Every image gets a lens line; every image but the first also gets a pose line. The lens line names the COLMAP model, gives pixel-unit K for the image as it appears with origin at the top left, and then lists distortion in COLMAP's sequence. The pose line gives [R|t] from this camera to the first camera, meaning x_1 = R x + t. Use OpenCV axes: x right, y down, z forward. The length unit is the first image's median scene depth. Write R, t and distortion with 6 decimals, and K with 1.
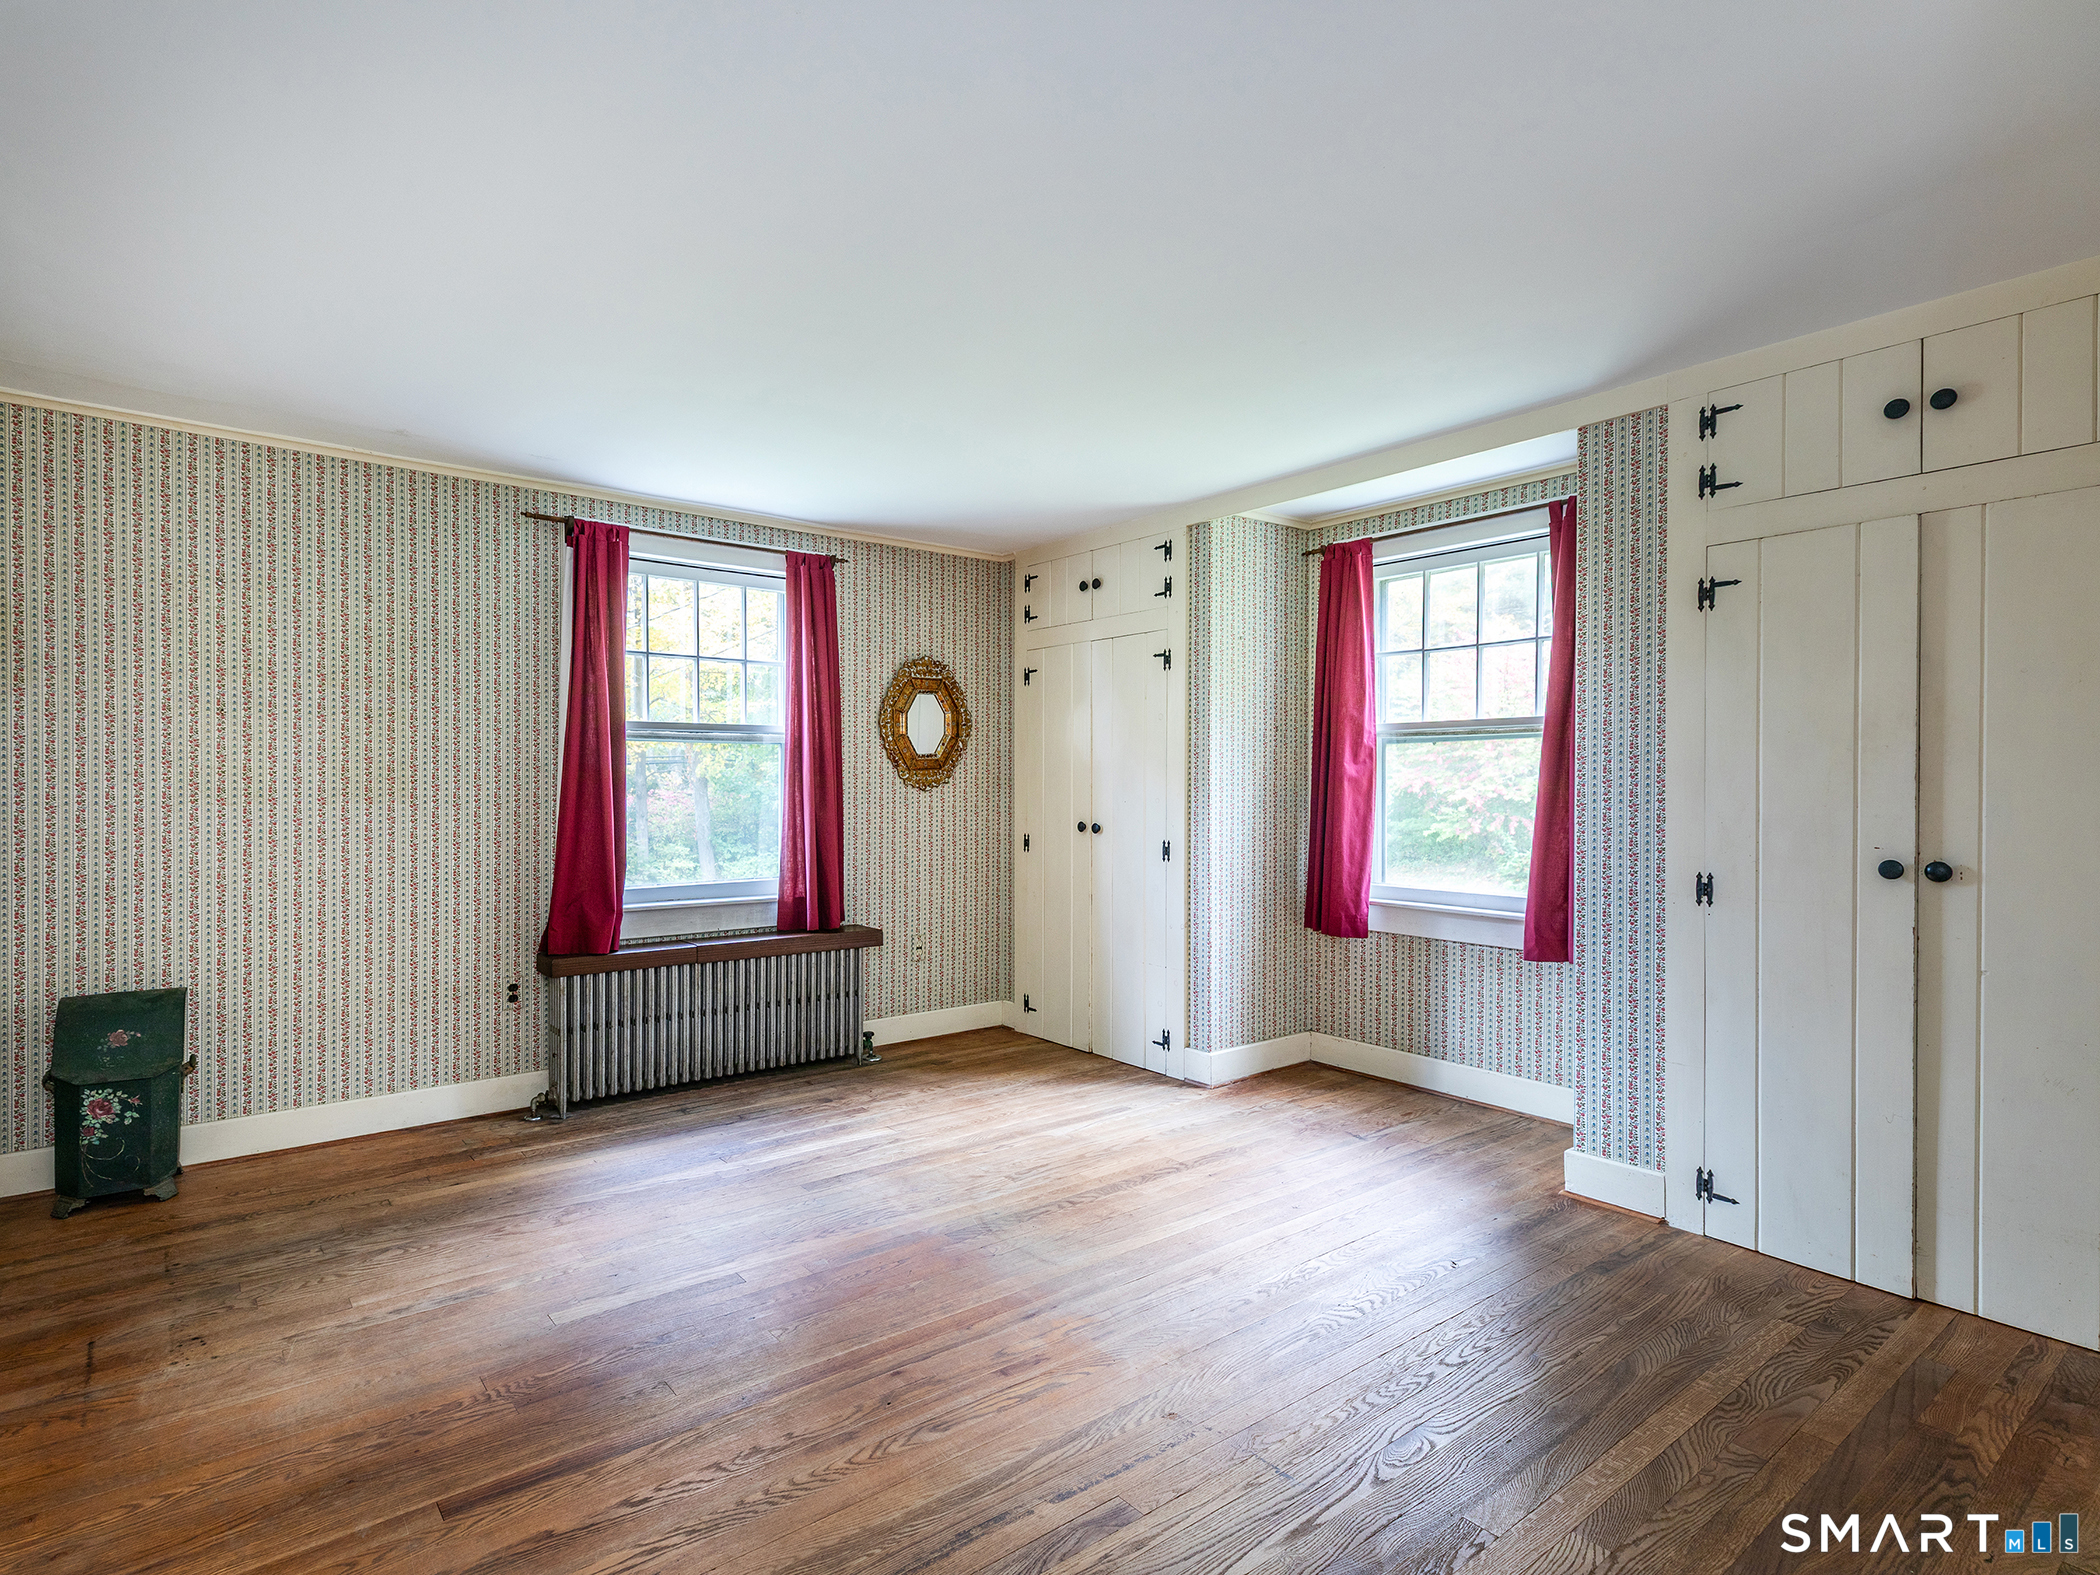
lens RADIAL K [[1062.5, 0, 1050.0], [0, 1062.5, 787.5], [0, 0, 1]] dist [0.016244, -0.001176]
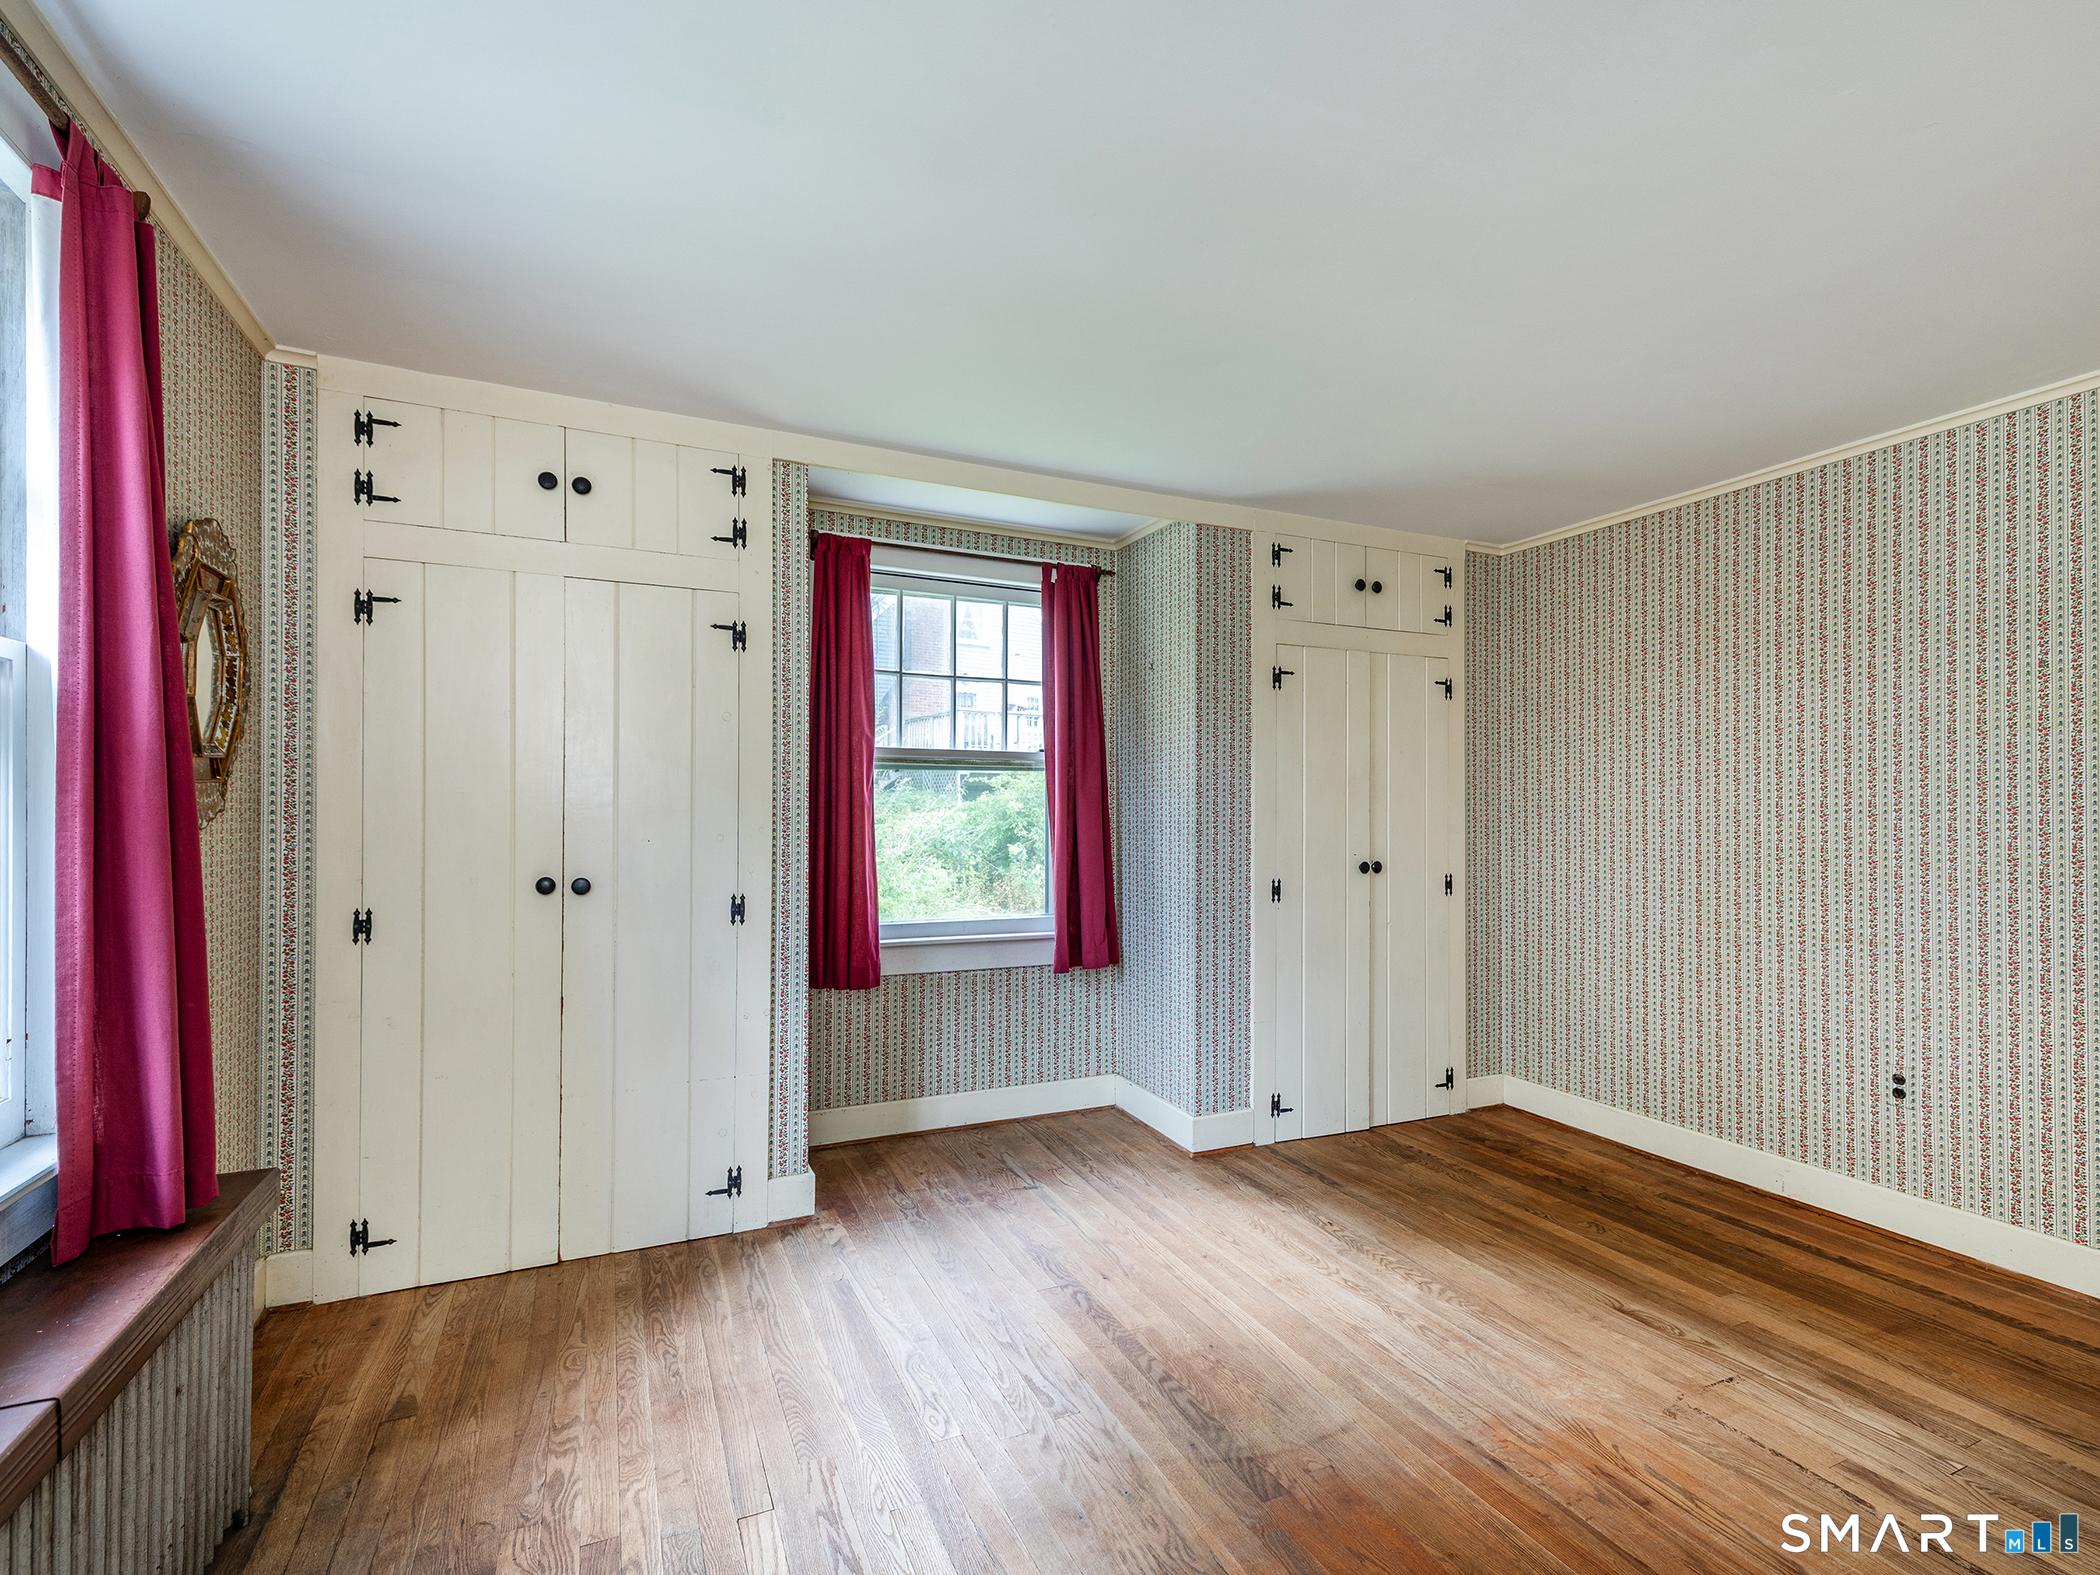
lens RADIAL K [[1029.0, 0, 1048.2], [0, 1029.0, 797.3], [0, 0, 1]] dist [0.020029, -0.000960]
pose [[0.246858, 0.009794, 0.969002, -0.572856], [-0.002677, 0.999952, -0.009425, -0.009552], [-0.969048, -0.000267, 0.246872, 0.728410]]
